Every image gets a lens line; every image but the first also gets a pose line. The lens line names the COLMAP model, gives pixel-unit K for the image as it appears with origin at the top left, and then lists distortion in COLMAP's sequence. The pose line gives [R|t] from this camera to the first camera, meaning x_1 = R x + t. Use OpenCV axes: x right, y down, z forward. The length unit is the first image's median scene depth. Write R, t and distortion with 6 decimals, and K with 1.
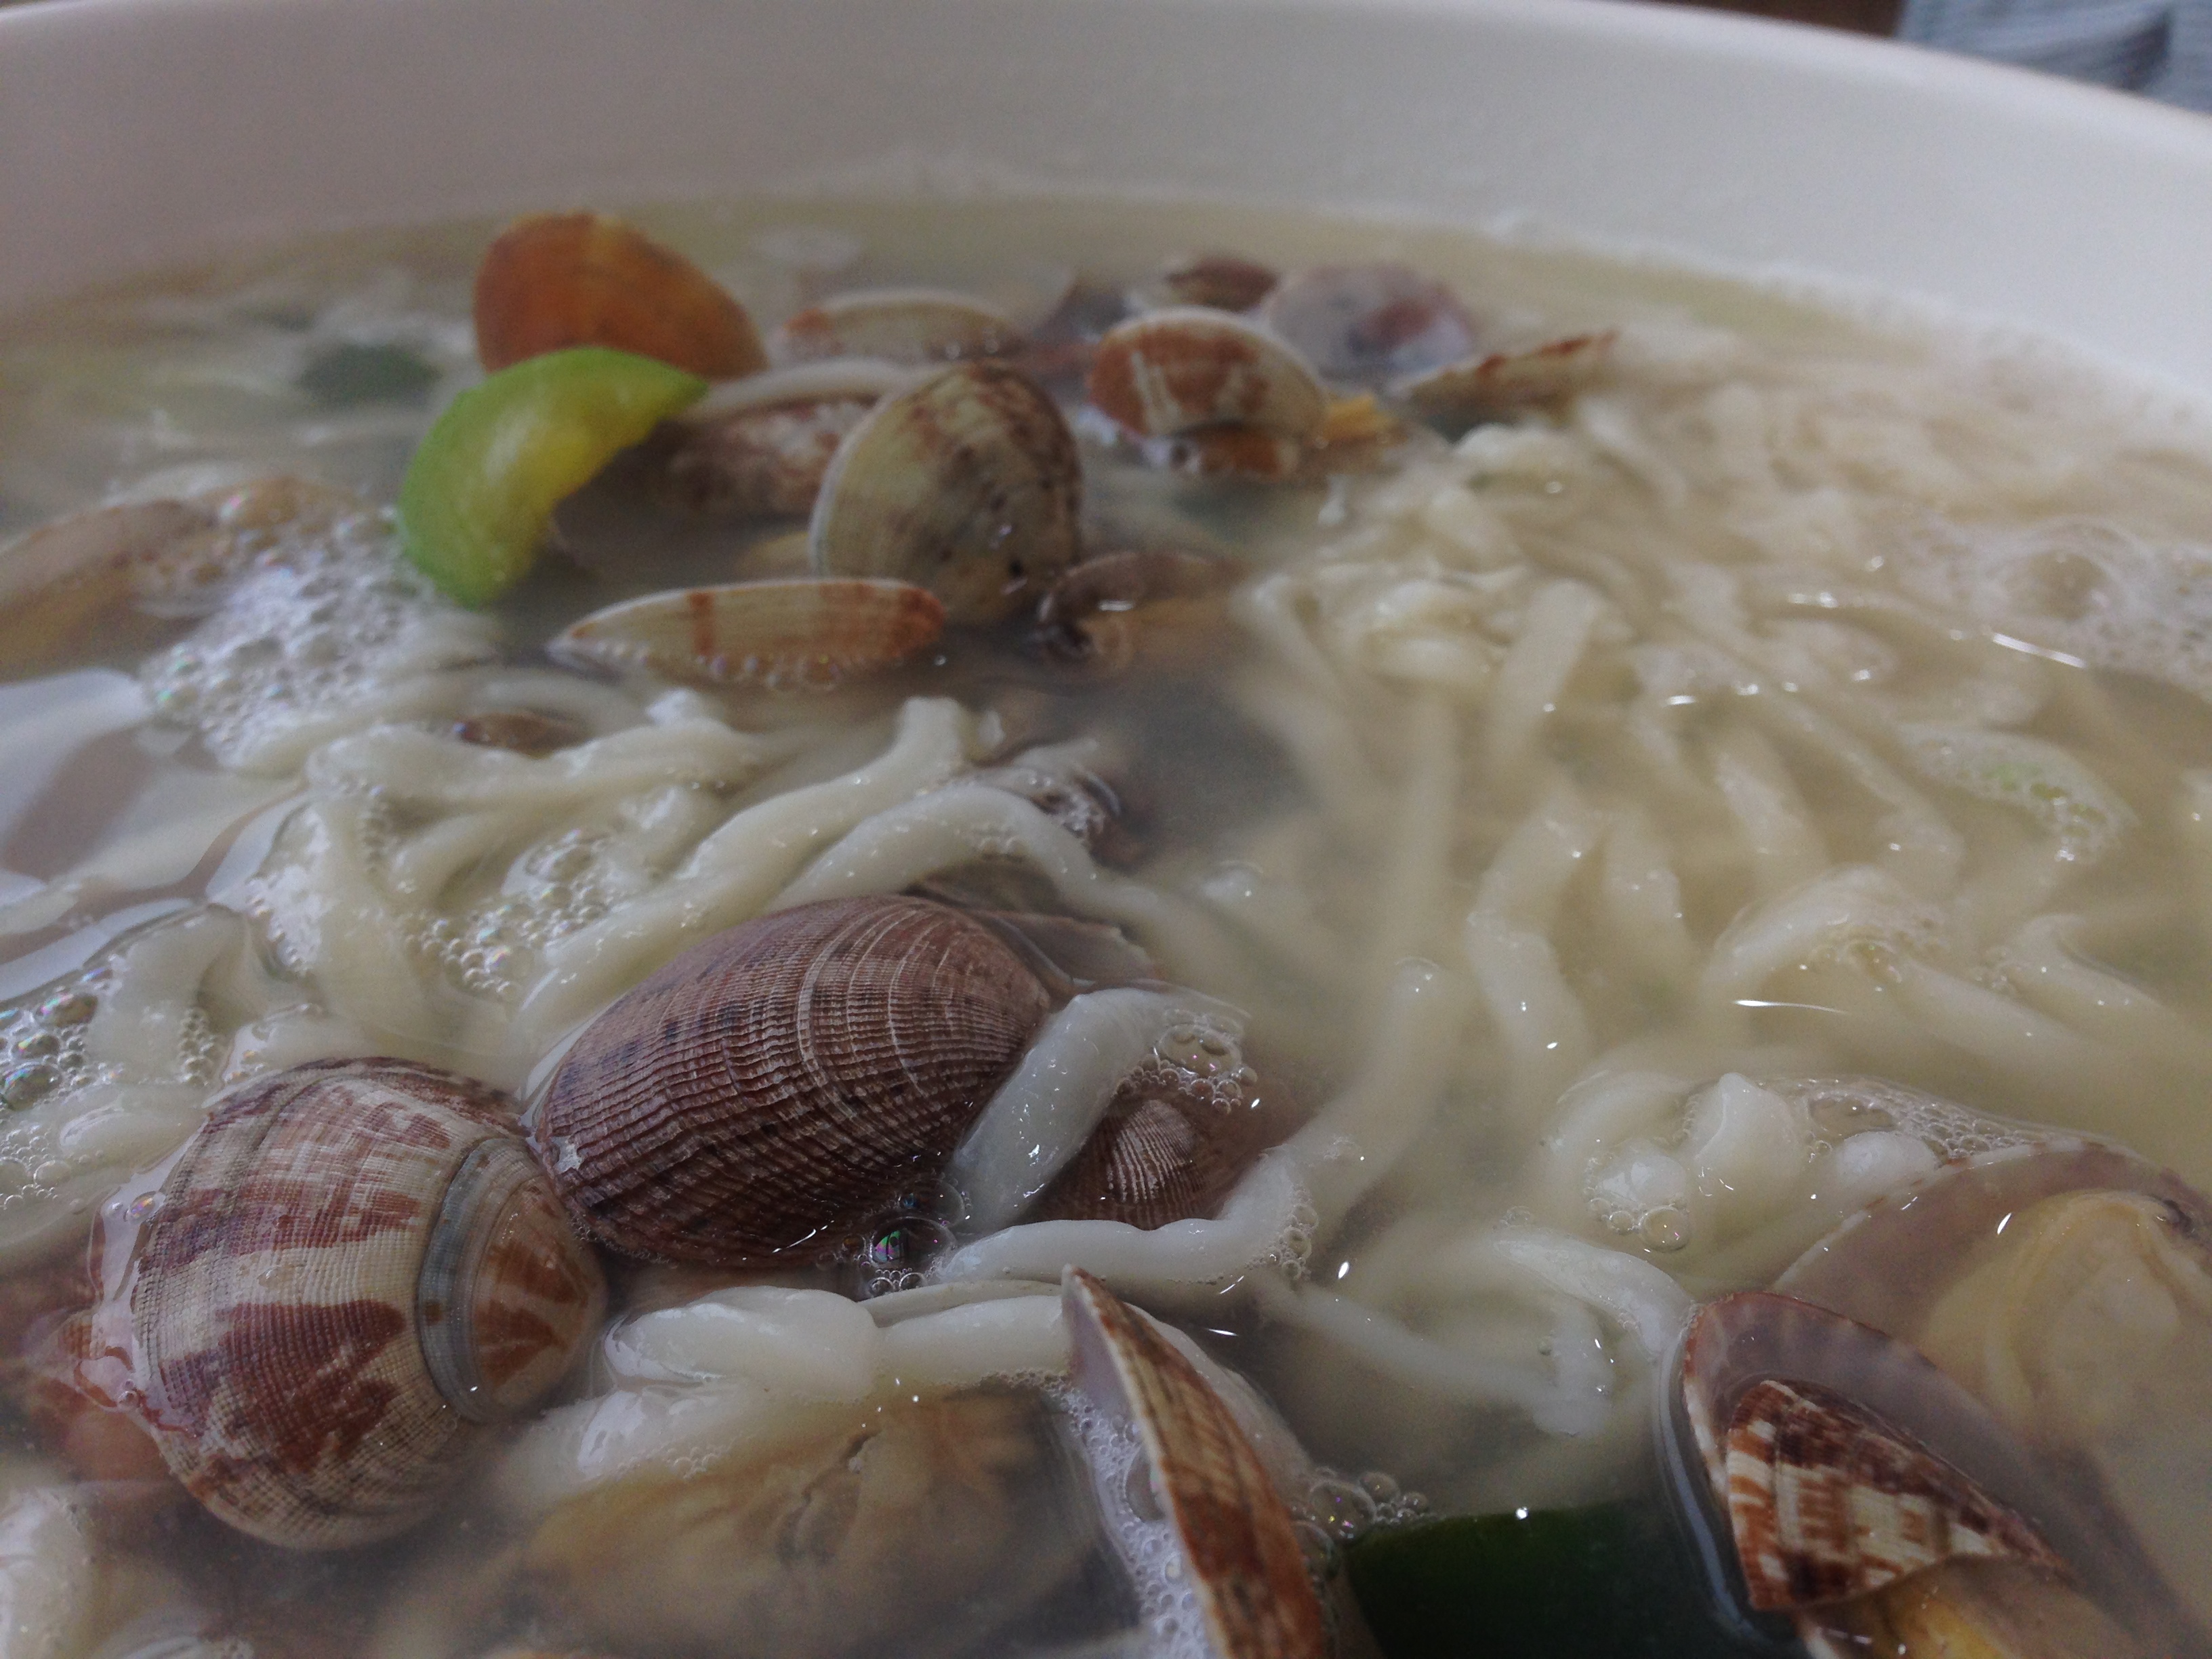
lens RADIAL K [[2128.5, 0, 1106.0], [0, 2128.5, 829.5], [0, 0, 1]] dist [0.110856, -0.286476]
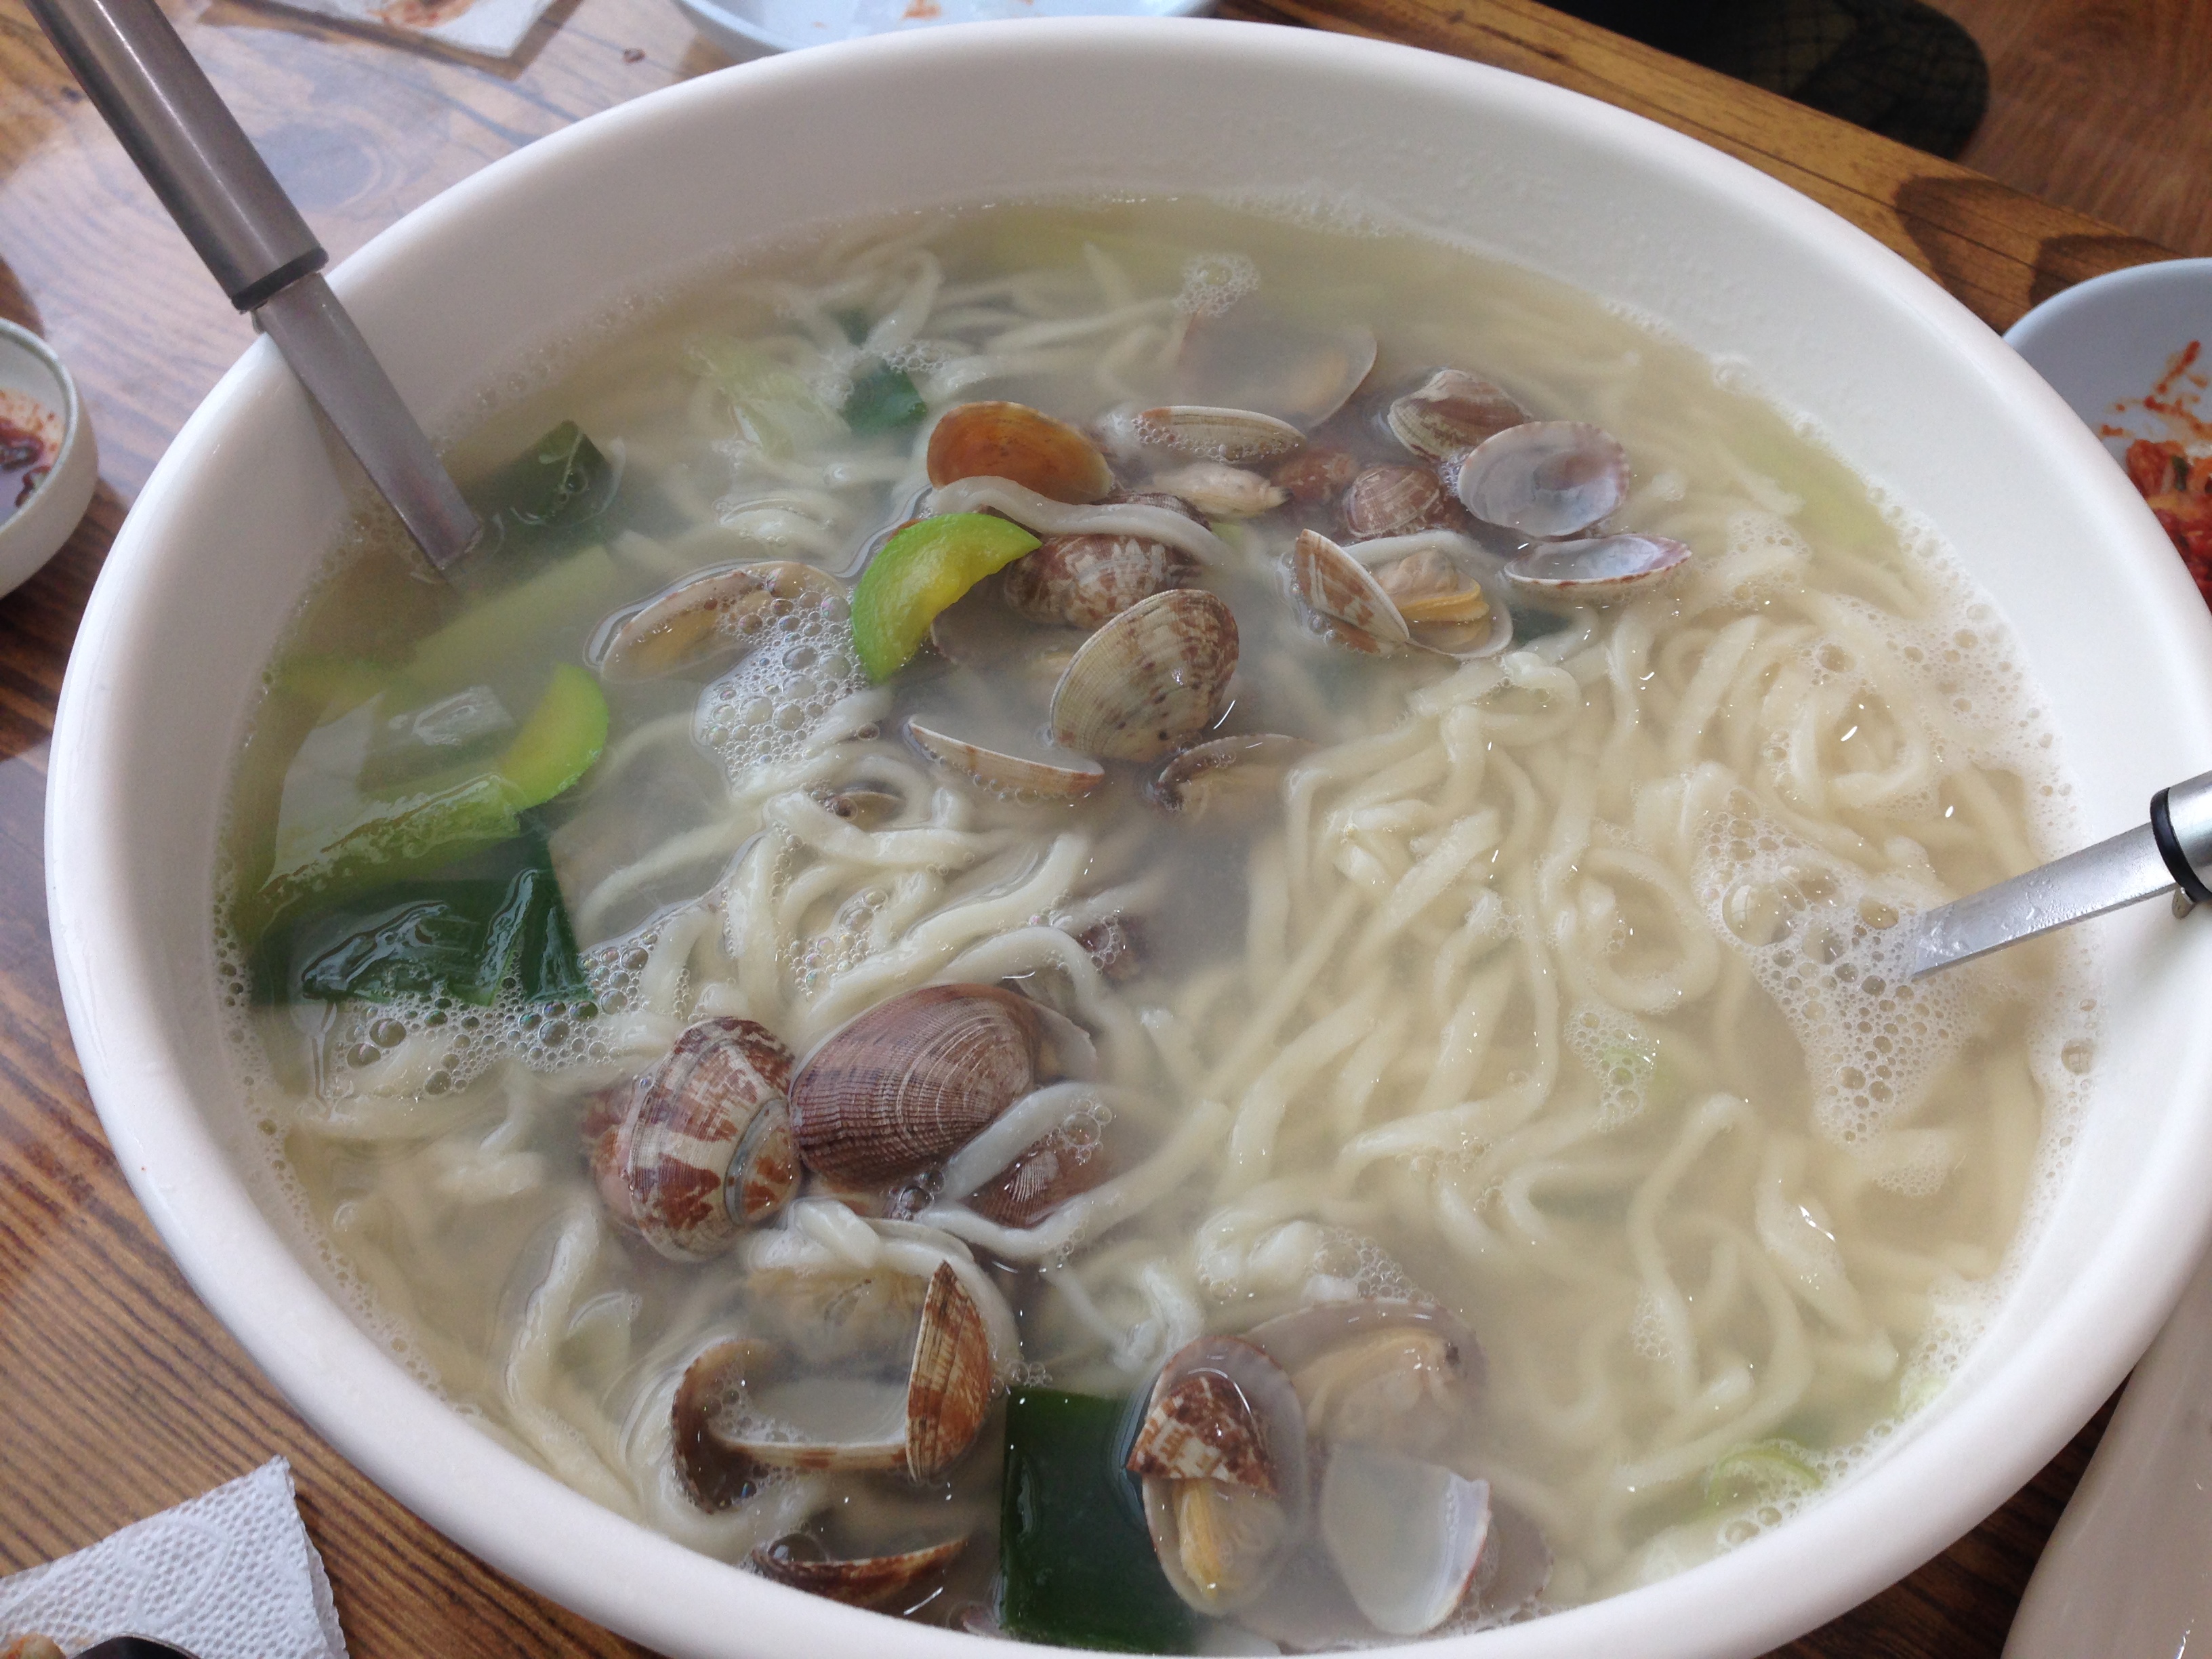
lens RADIAL K [[2128.5, 0, 1106.0], [0, 2128.5, 829.5], [0, 0, 1]] dist [0.110856, -0.286476]
pose [[0.930170, 0.292428, -0.221967, 0.500149], [-0.189492, 0.900259, 0.391951, -1.120611], [0.314446, -0.322520, 0.892807, -0.929009]]
